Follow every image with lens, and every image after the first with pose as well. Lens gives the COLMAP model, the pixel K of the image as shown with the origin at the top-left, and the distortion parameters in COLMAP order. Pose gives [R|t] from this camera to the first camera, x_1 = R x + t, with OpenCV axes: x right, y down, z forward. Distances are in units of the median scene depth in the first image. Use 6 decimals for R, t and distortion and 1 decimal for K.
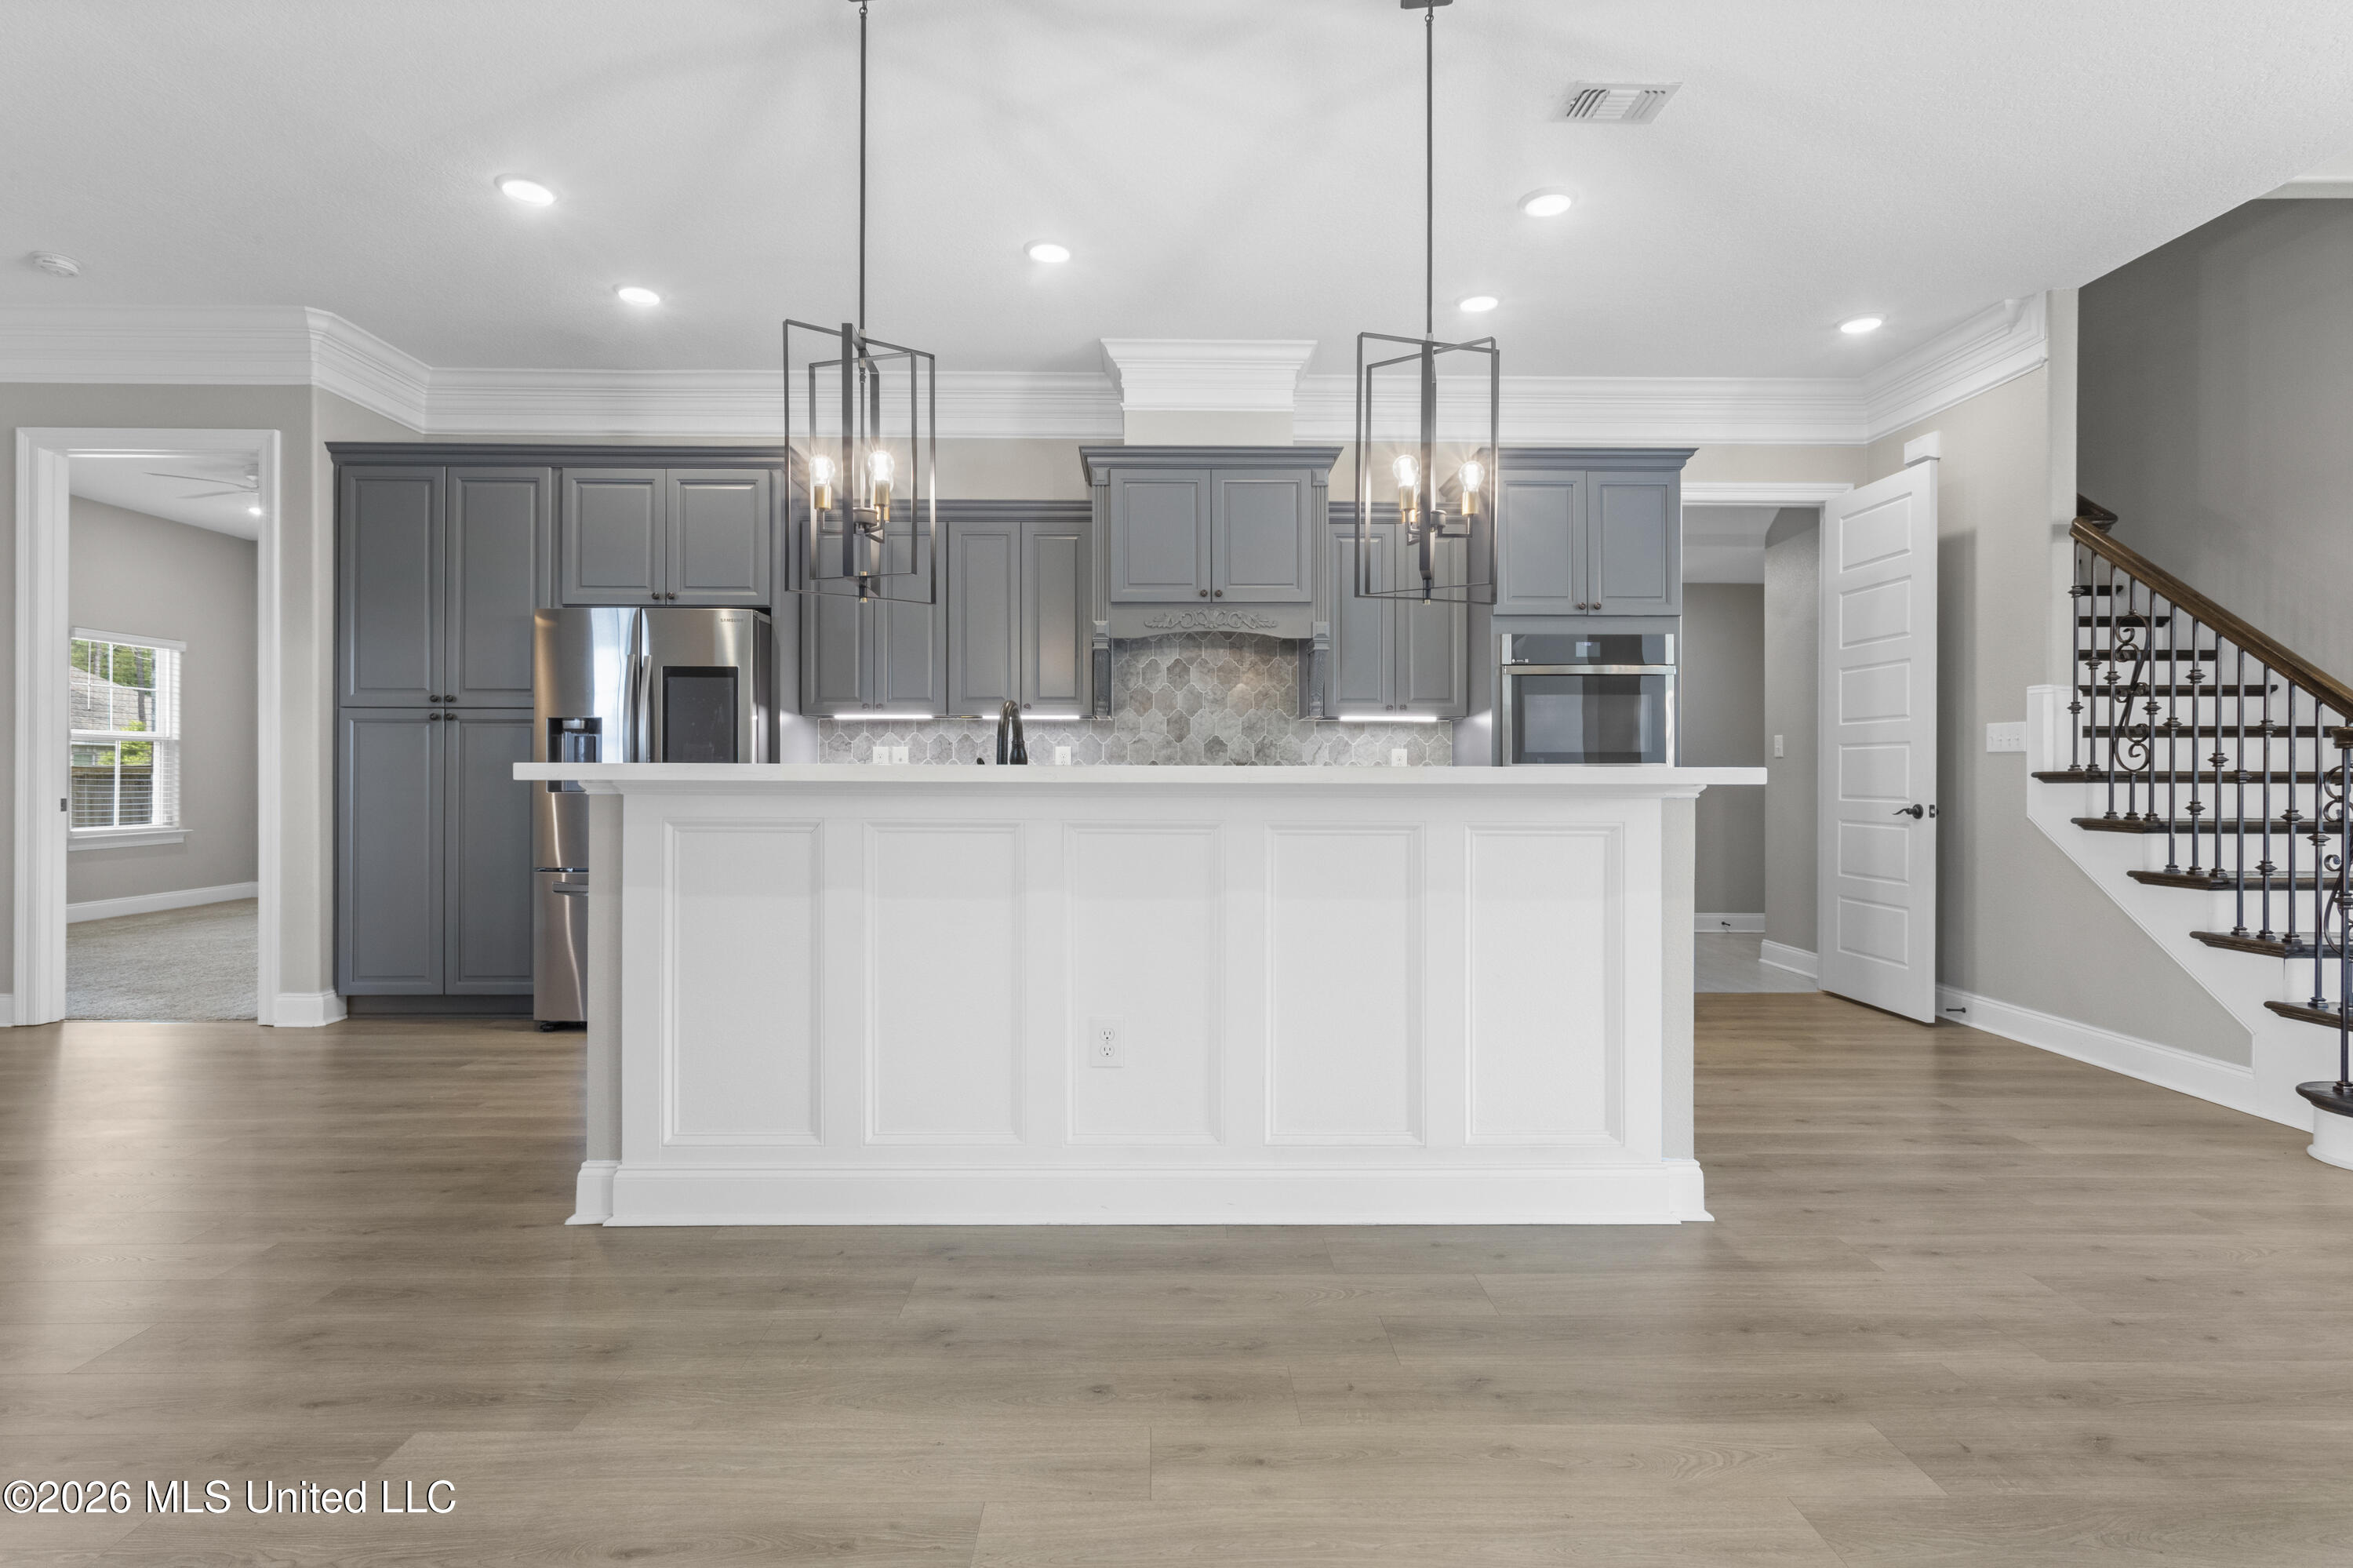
lens RADIAL K [[1113.7, 0, 1182.6], [0, 1113.7, 774.0], [0, 0, 1]] dist [0.001447, 0.001577]
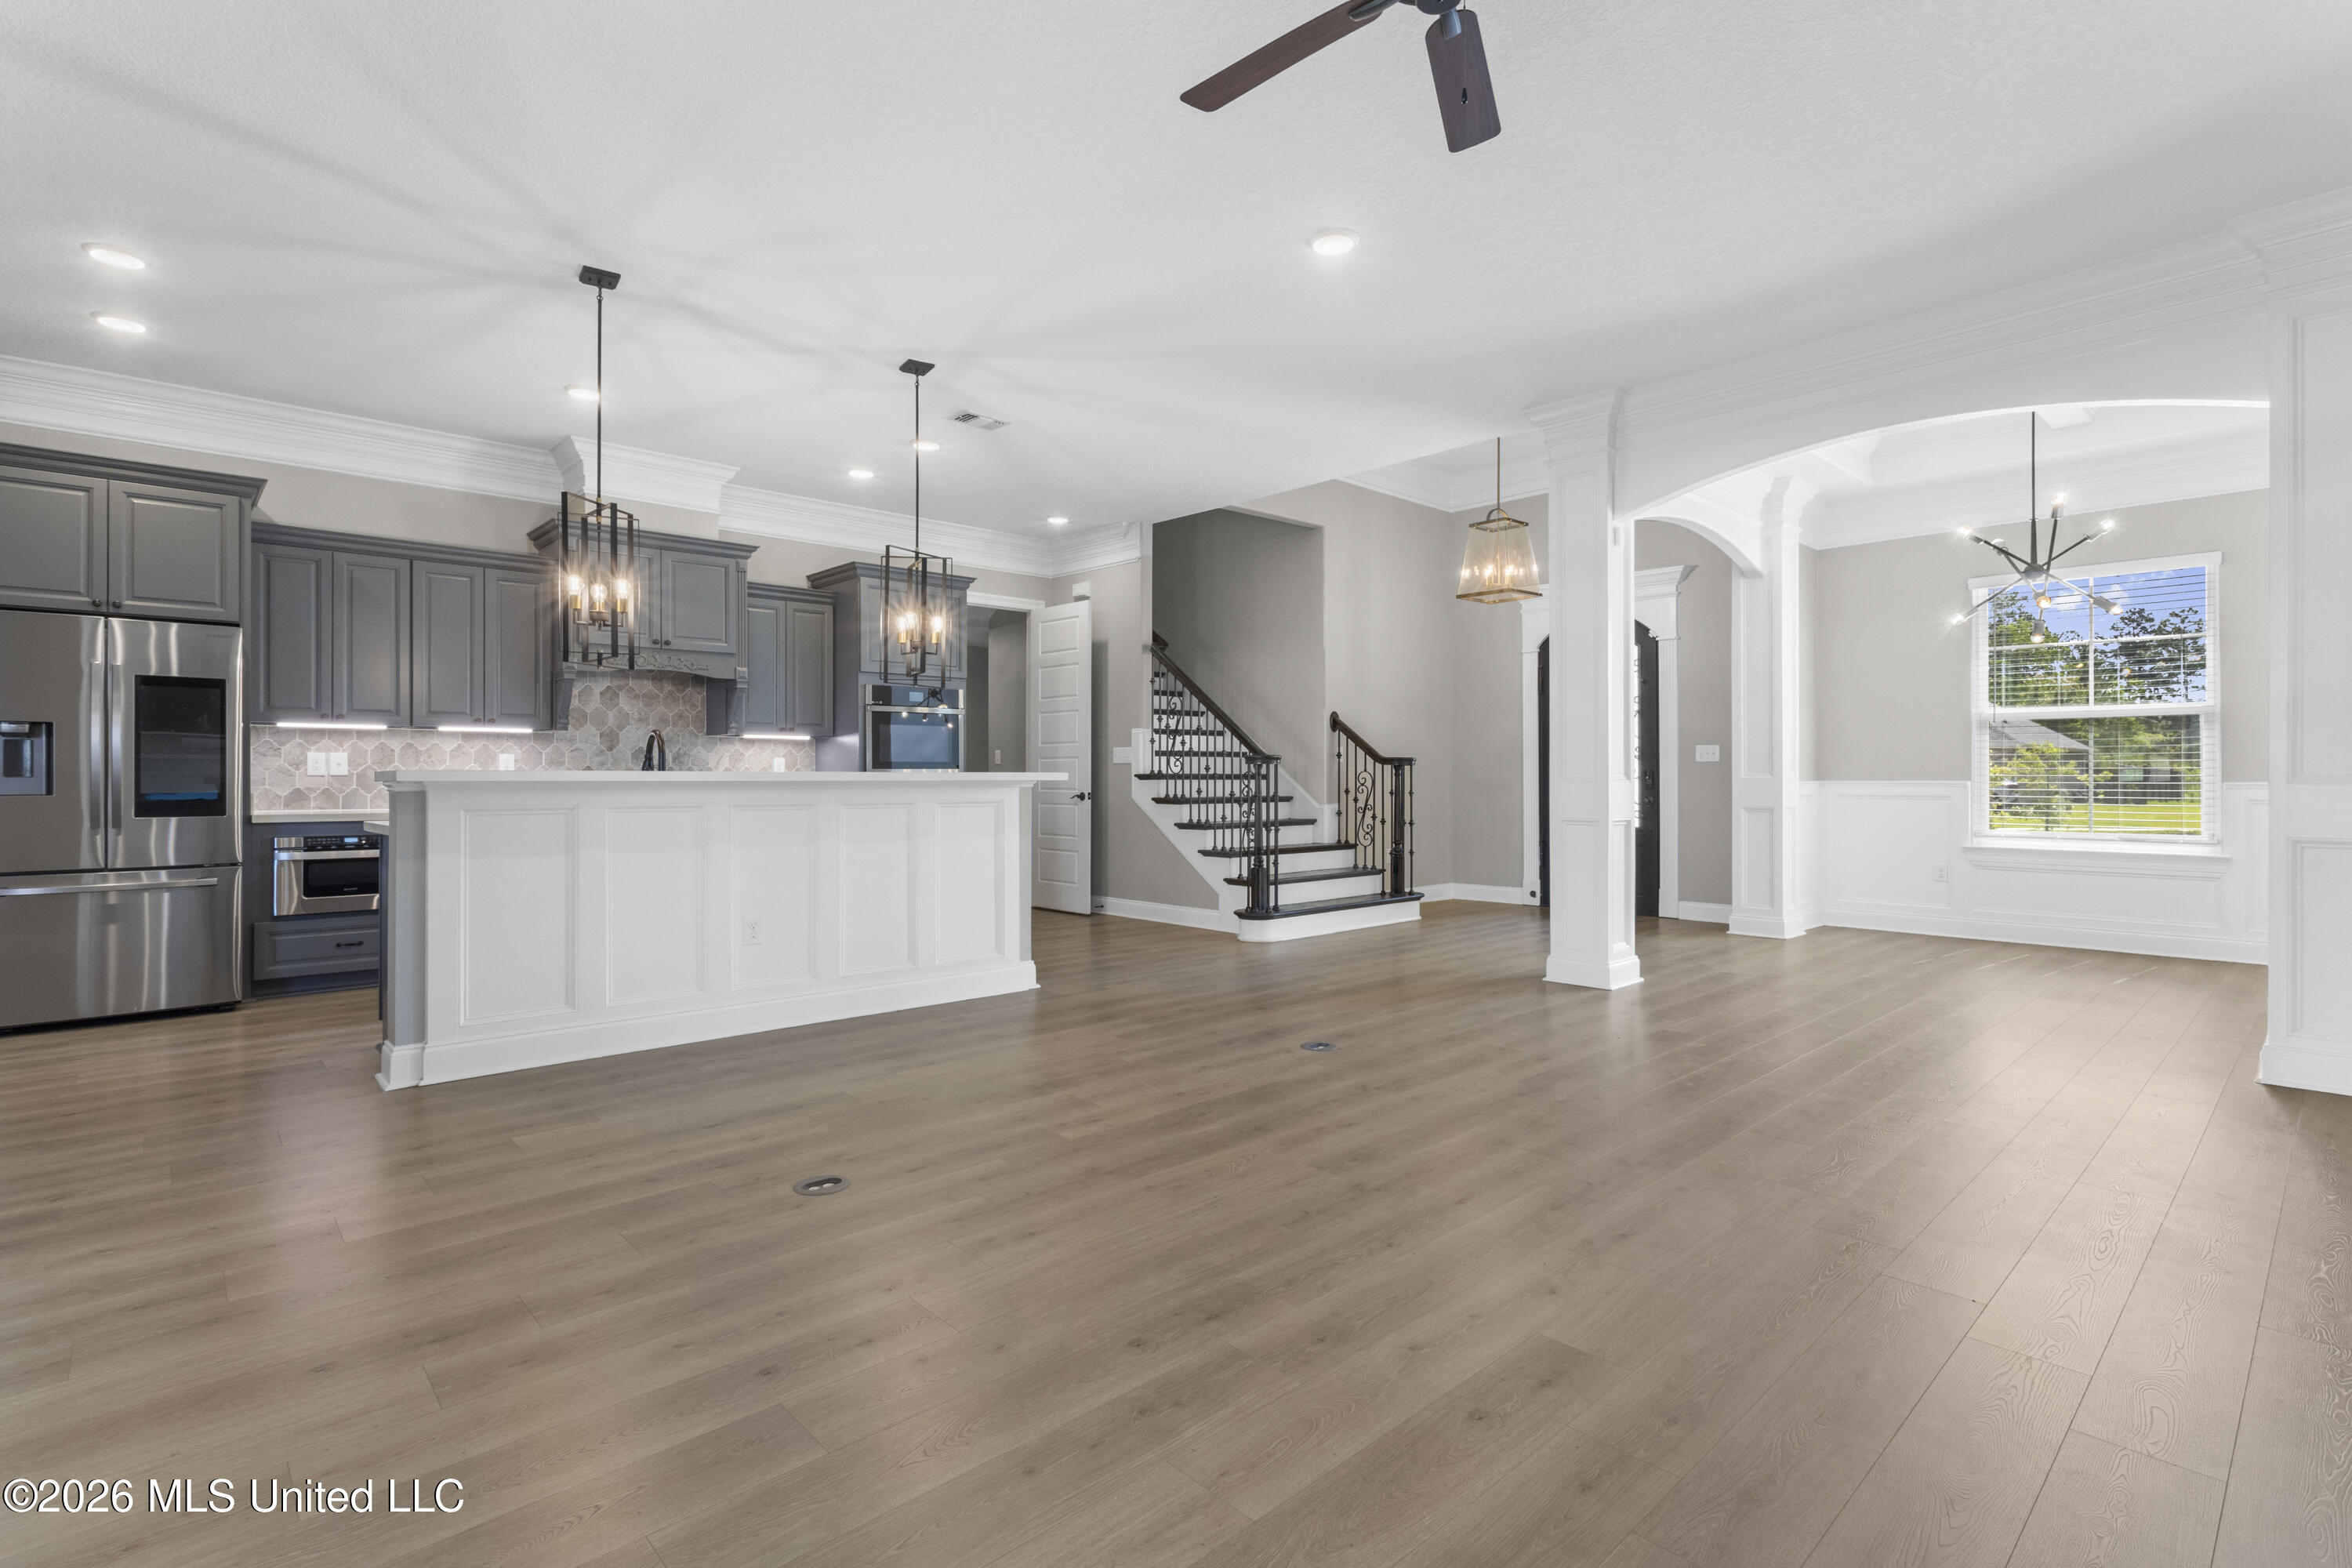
lens RADIAL K [[1113.2, 0, 1165.9], [0, 1113.2, 771.8], [0, 0, 1]] dist [0.001447, 0.001577]
pose [[0.746787, -0.000260, 0.665063, -0.424854], [0.002754, 0.999993, -0.002701, -0.000219], [-0.665057, 0.003849, 0.746783, -0.416403]]
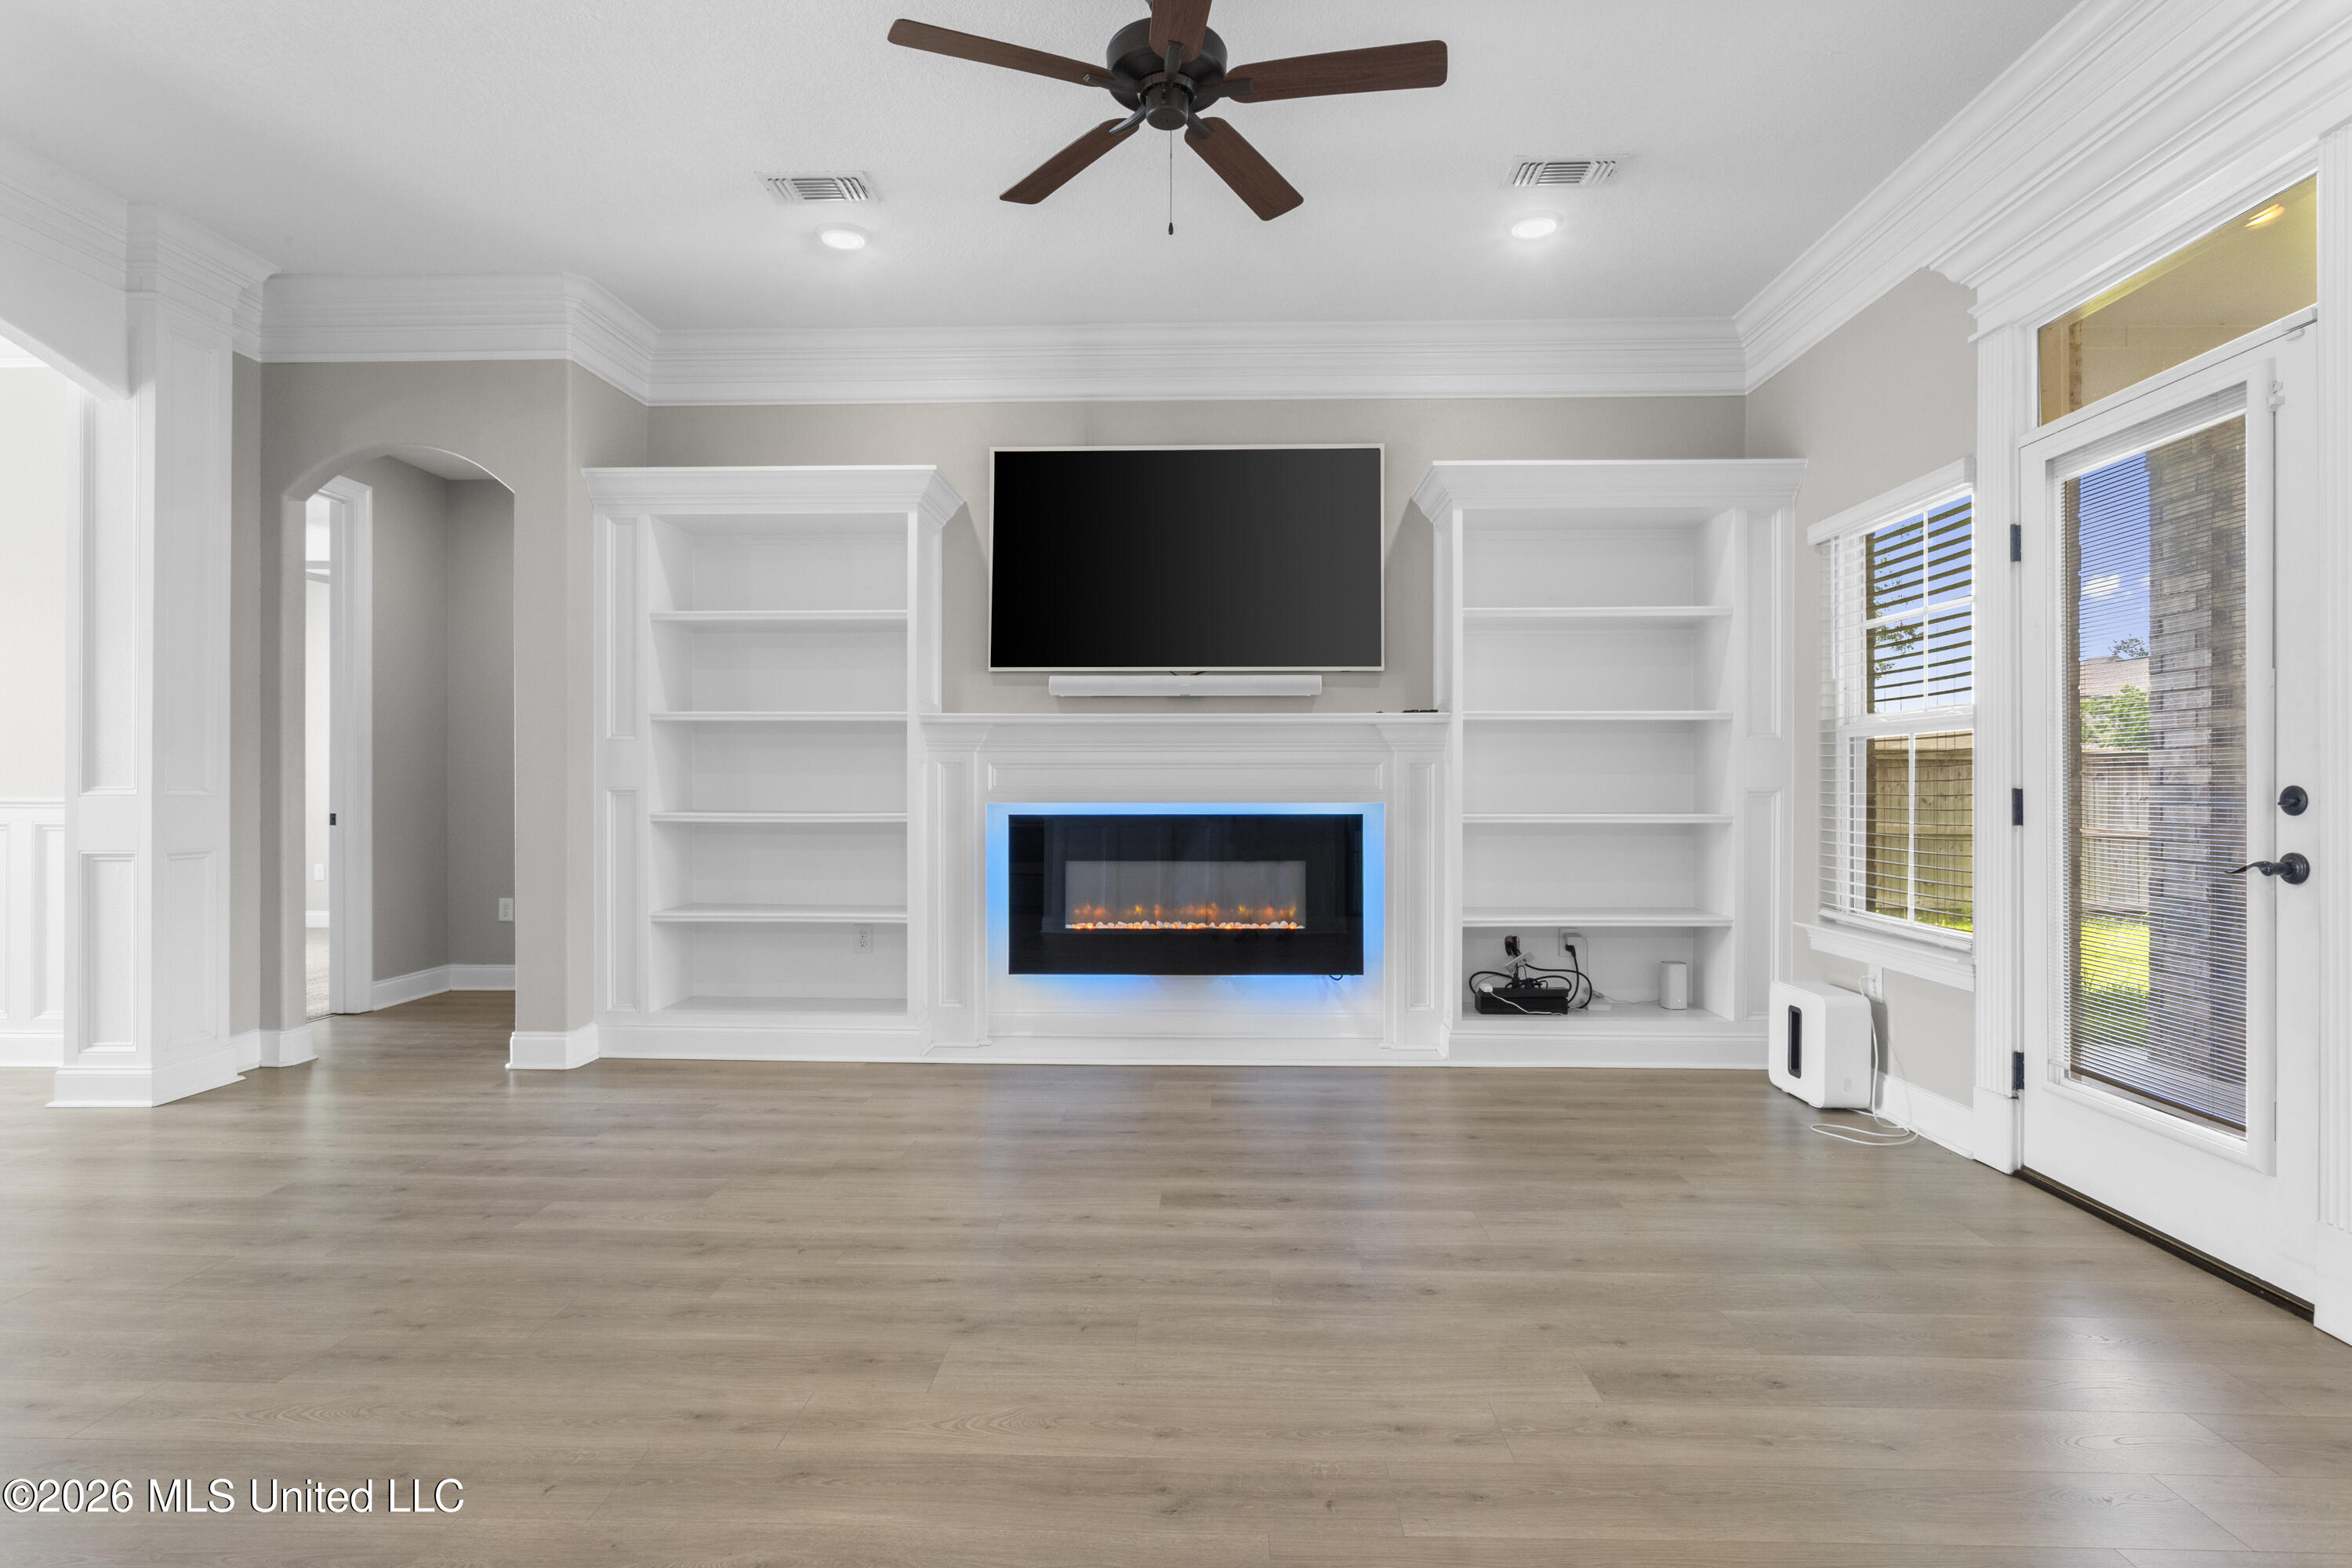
lens RADIAL K [[1168.4, 0, 1184.6], [0, 1168.4, 788.3], [0, 0, 1]] dist [-0.016399, 0.007427]
pose [[-0.999236, -0.003097, 0.038952, -0.051524], [-0.003121, 0.999995, -0.000547, 0.000382], [-0.038951, -0.000668, -0.999241, 0.444287]]
